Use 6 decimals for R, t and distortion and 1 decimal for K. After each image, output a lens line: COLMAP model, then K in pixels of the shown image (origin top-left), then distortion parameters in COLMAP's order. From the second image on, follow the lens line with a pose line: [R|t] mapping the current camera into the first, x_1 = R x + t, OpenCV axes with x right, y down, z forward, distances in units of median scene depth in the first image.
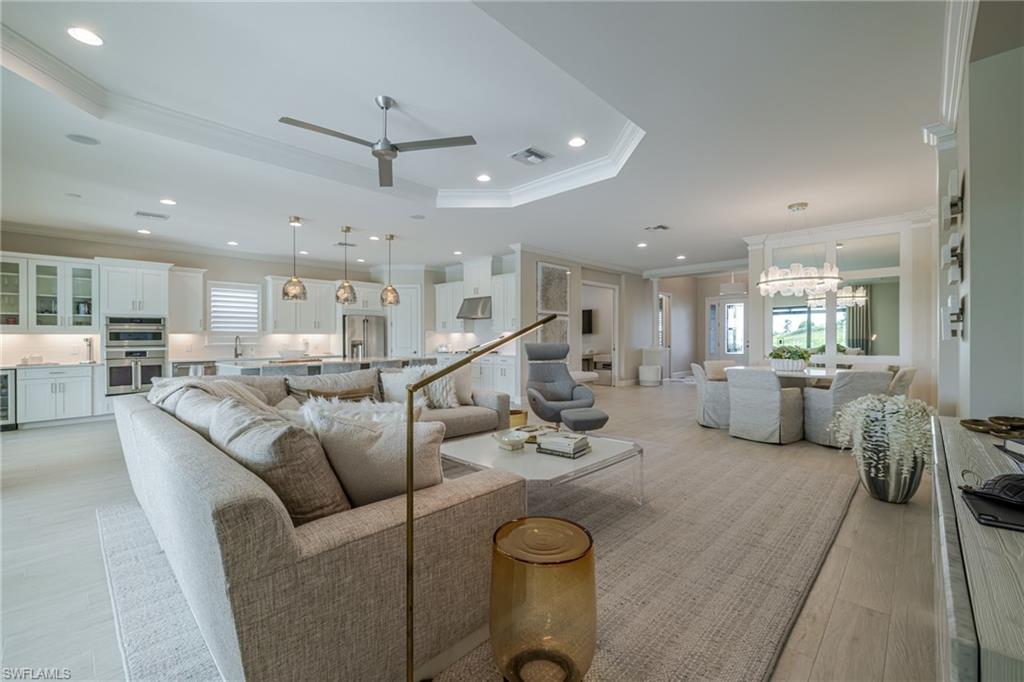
lens RADIAL K [[430.2, 0, 512.0], [0, 430.2, 341.0], [0, 0, 1]] dist [-0.000527, 0.000025]
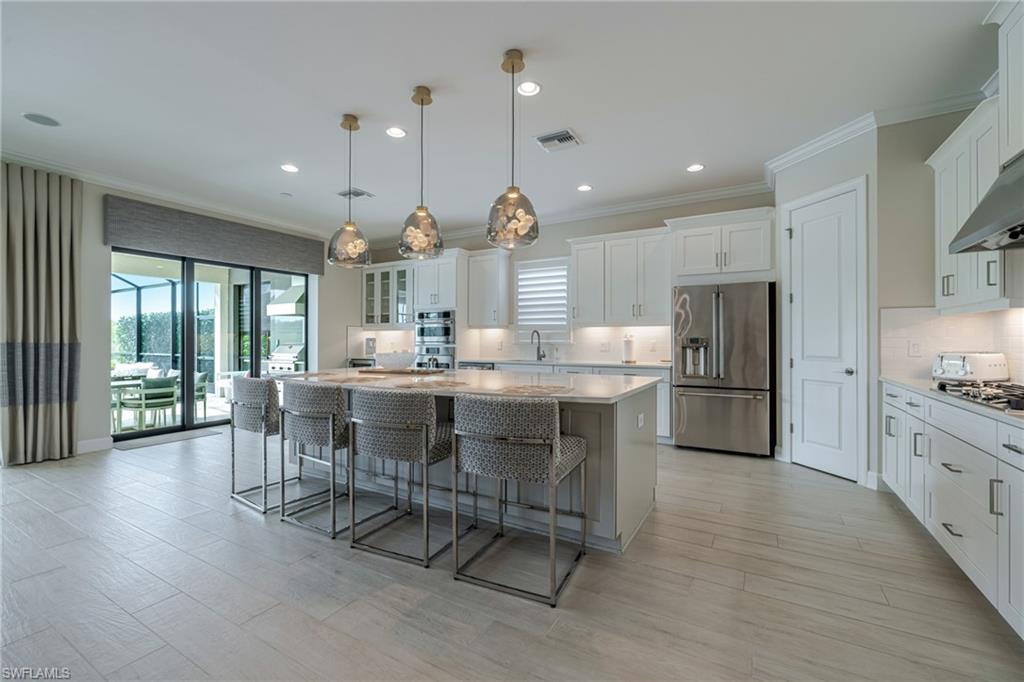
lens RADIAL K [[430.2, 0, 512.0], [0, 430.2, 341.0], [0, 0, 1]] dist [-0.000527, 0.000025]
pose [[0.223014, 0.014064, -0.974714, 0.072482], [-0.006319, 0.999896, 0.012981, -0.003321], [0.974795, 0.003264, 0.223079, 0.787968]]
